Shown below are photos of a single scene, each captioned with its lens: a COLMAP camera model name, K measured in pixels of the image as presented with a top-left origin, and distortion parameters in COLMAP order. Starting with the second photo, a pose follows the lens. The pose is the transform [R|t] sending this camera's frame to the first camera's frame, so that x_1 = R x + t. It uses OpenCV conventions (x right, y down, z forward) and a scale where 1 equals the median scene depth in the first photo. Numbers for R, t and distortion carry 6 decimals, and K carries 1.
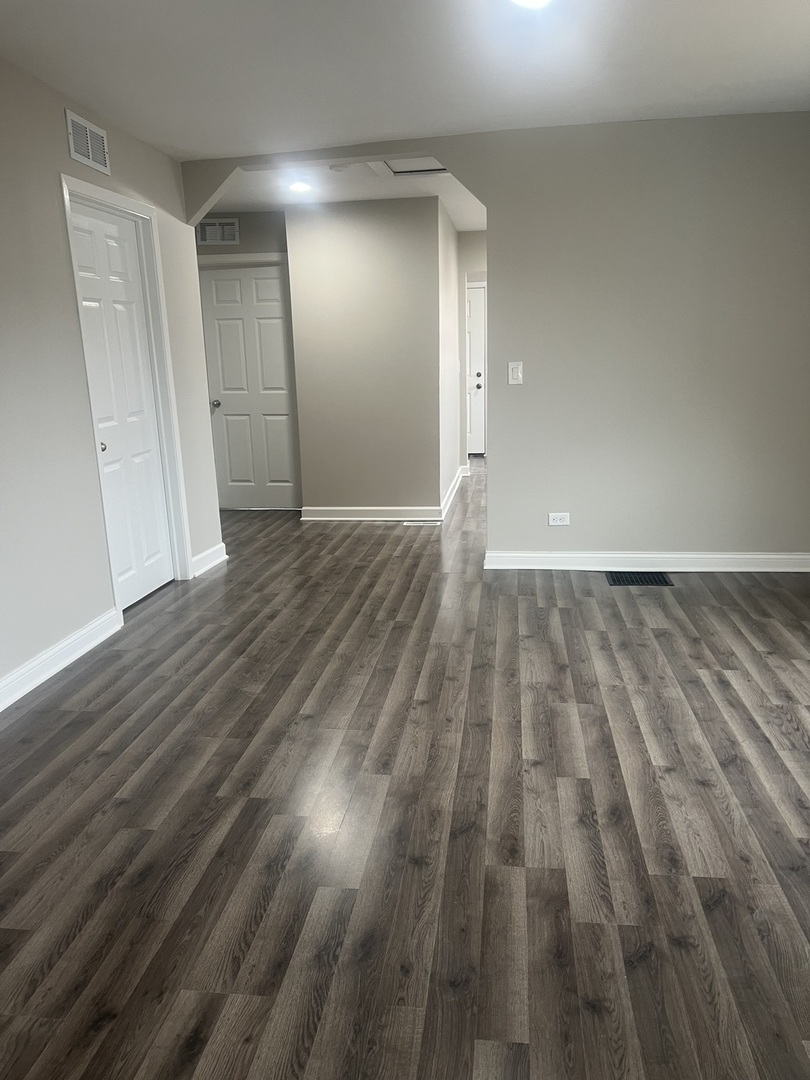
lens RADIAL K [[814.7, 0, 397.7], [0, 814.7, 532.0], [0, 0, 1]] dist [0.063958, -0.061746]
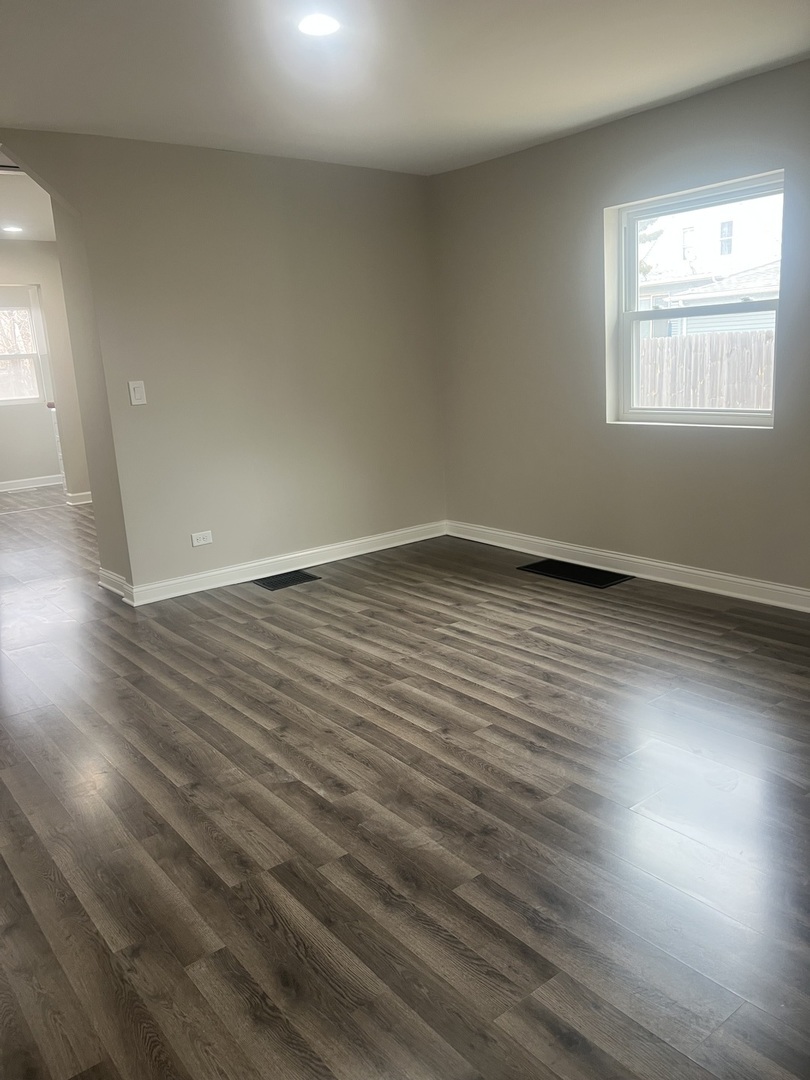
lens RADIAL K [[814.7, 0, 407.8], [0, 814.7, 549.2], [0, 0, 1]] dist [0.063958, -0.061746]
pose [[0.692810, -0.179458, 0.698433, -0.488162], [0.186346, 0.980196, 0.067010, -0.034764], [-0.696627, 0.083725, 0.712531, 0.185500]]
